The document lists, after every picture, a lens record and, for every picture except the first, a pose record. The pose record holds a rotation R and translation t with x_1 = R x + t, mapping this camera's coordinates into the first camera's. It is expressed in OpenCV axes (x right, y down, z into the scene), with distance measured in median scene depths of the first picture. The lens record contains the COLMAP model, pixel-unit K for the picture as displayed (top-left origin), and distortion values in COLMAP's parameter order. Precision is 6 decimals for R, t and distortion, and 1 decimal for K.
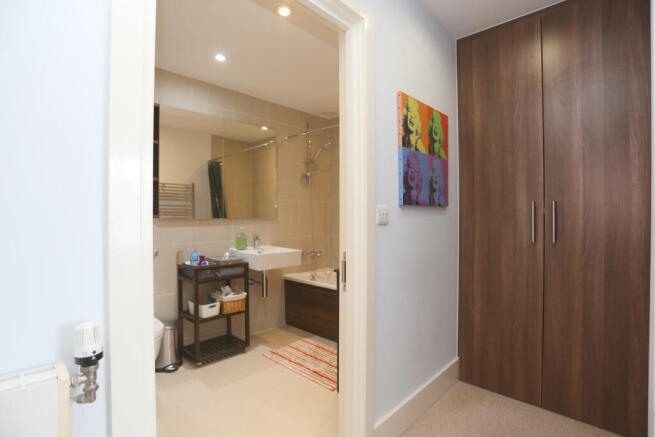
lens RADIAL K [[320.9, 0, 326.6], [0, 320.9, 217.3], [0, 0, 1]] dist [-0.068070, 0.026737]
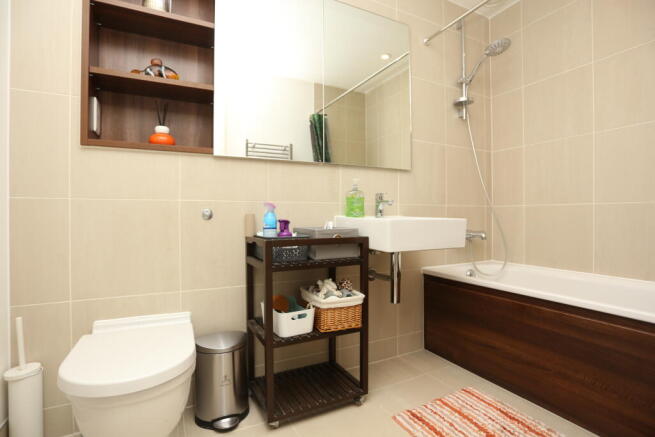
lens RADIAL K [[320.9, 0, 326.6], [0, 320.9, 217.3], [0, 0, 1]] dist [-0.068070, 0.026737]
pose [[0.942428, 0.001472, -0.334407, -0.133016], [0.000232, 0.999987, 0.005056, 0.106914], [0.334410, -0.004843, 0.942415, 0.481208]]
